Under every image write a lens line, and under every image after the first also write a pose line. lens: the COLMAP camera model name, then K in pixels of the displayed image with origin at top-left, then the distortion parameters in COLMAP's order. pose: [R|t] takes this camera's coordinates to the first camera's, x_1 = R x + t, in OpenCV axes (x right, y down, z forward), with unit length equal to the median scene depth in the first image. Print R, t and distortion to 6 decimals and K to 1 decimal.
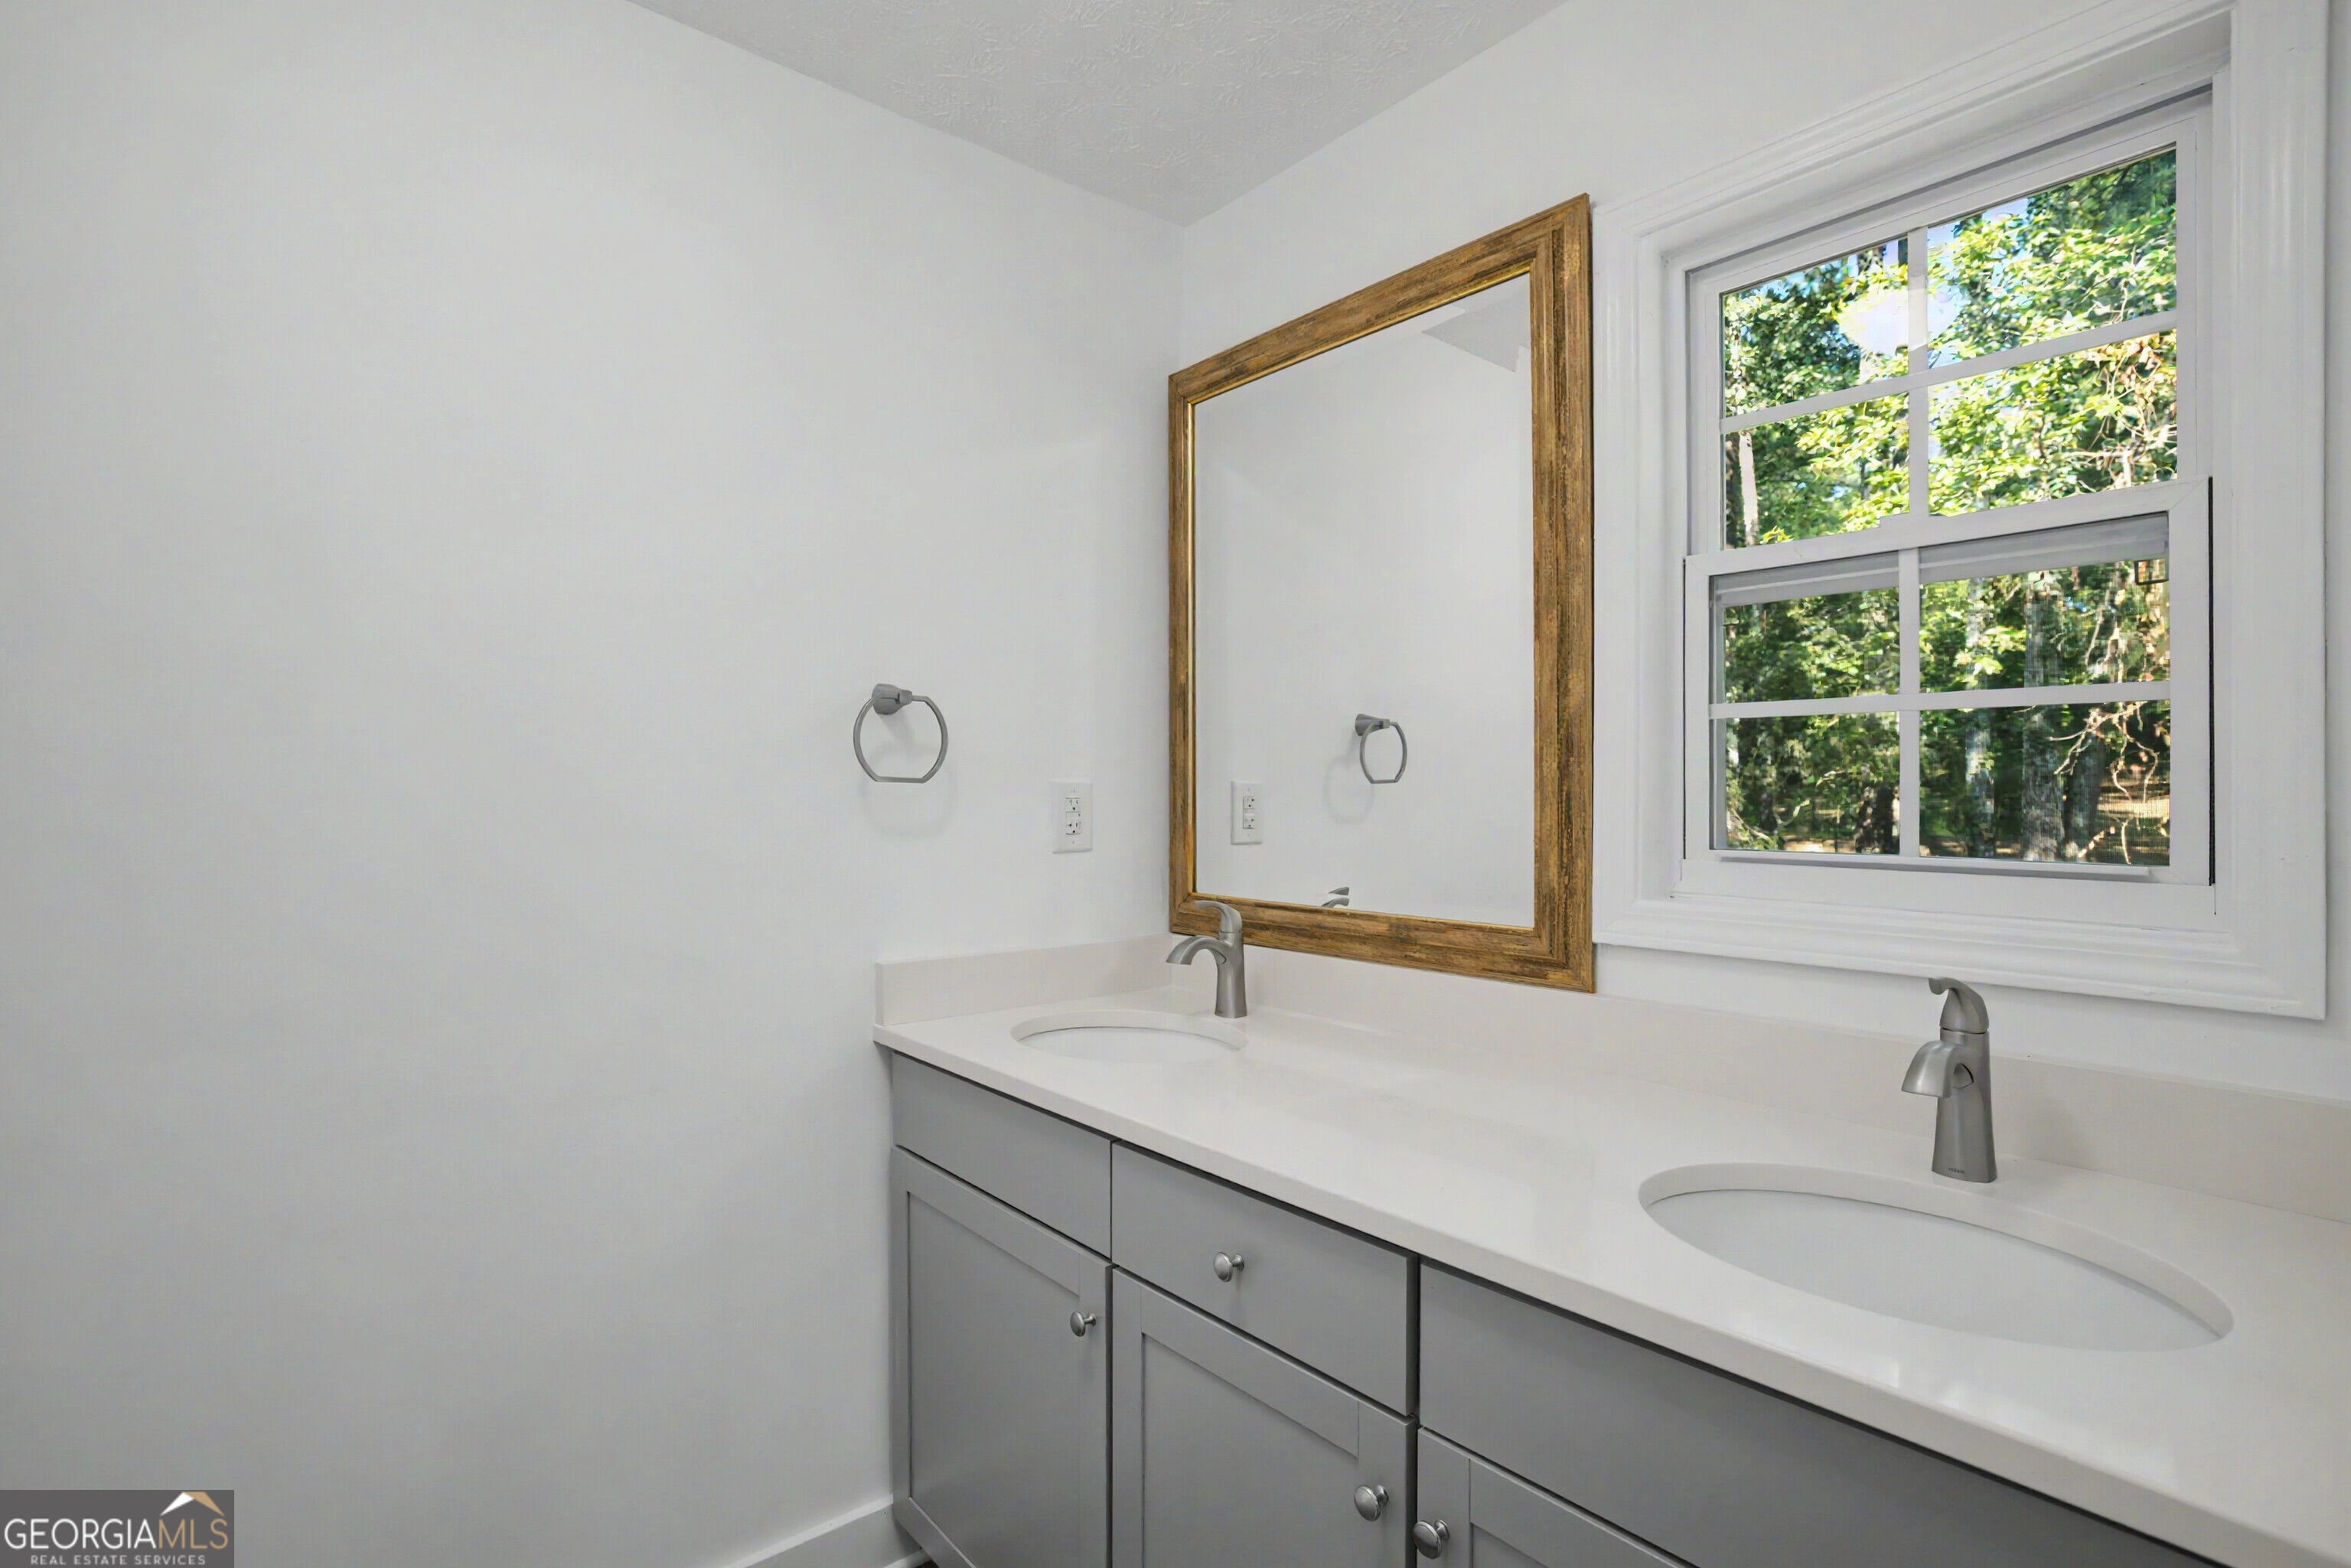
lens RADIAL K [[1151.8, 0, 1175.5], [0, 1151.8, 784.0], [0, 0, 1]] dist [-0.028558, -0.000068]
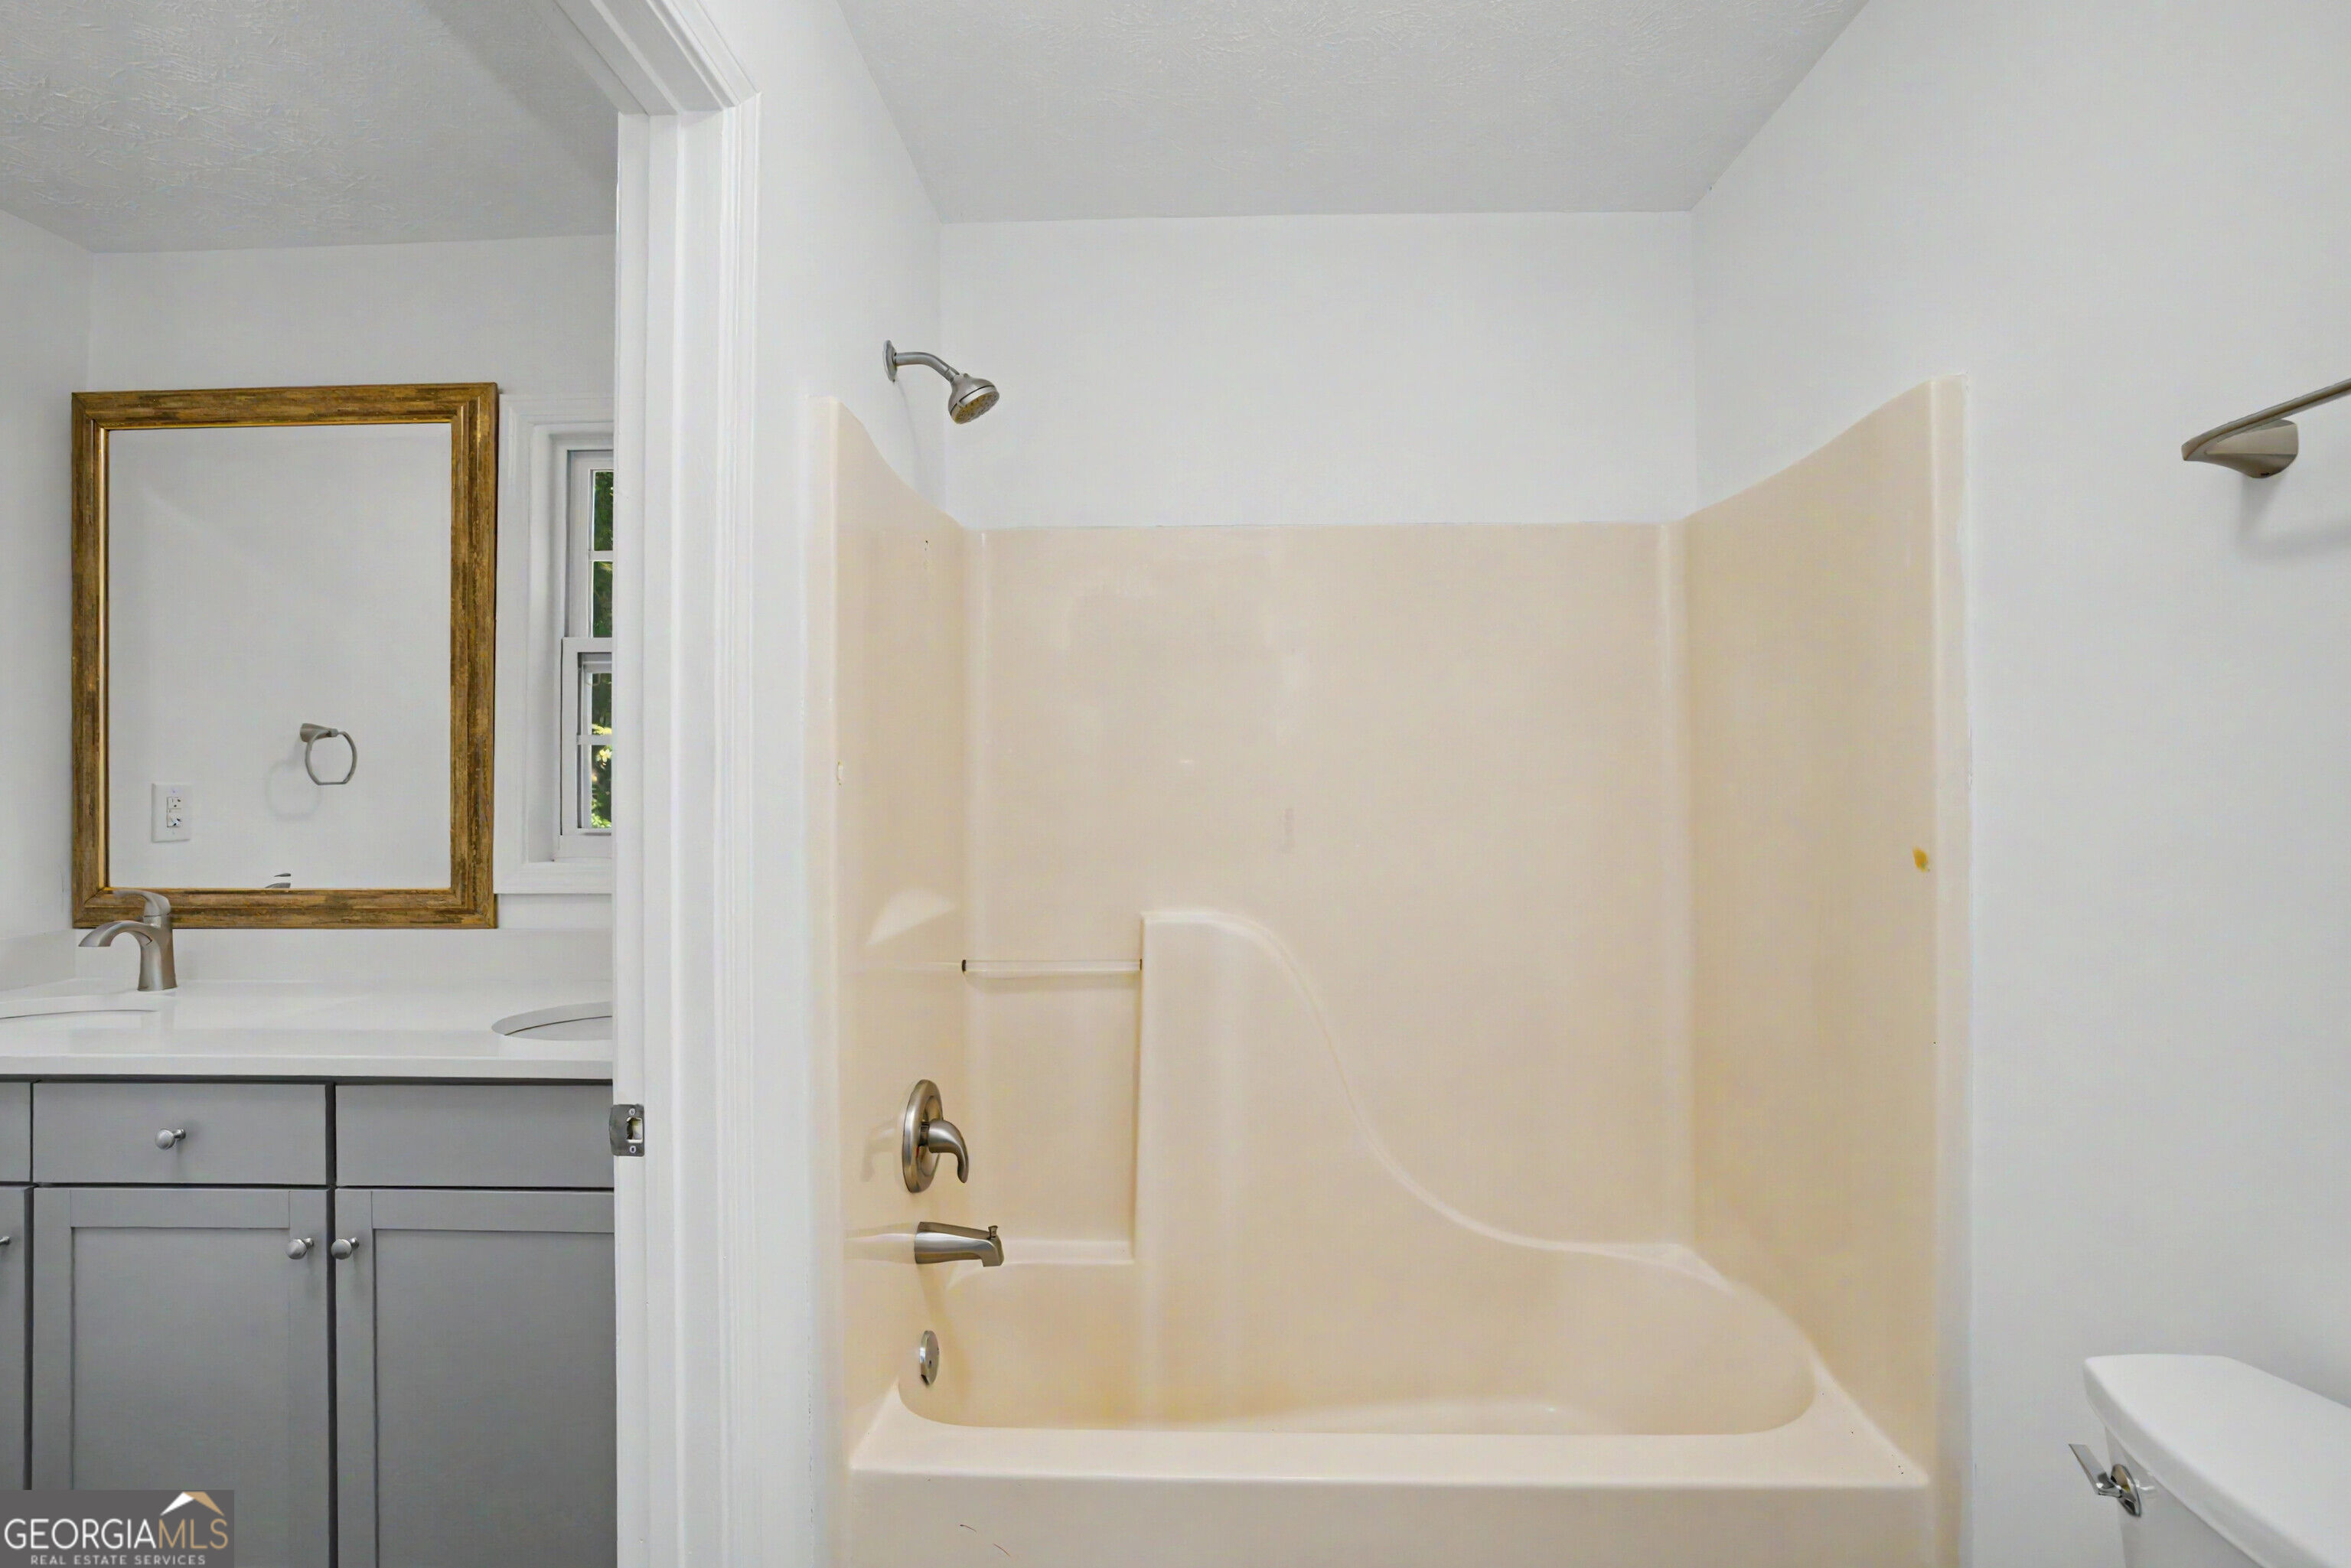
lens RADIAL K [[1039.5, 0, 1162.7], [0, 1039.5, 782.7], [0, 0, 1]] dist [-0.043505, 0.014263]
pose [[0.660973, 0.000235, 0.750410, -0.052774], [-0.000381, 1.000000, 0.000023, -0.004994], [-0.750410, -0.000301, 0.660973, -0.496030]]
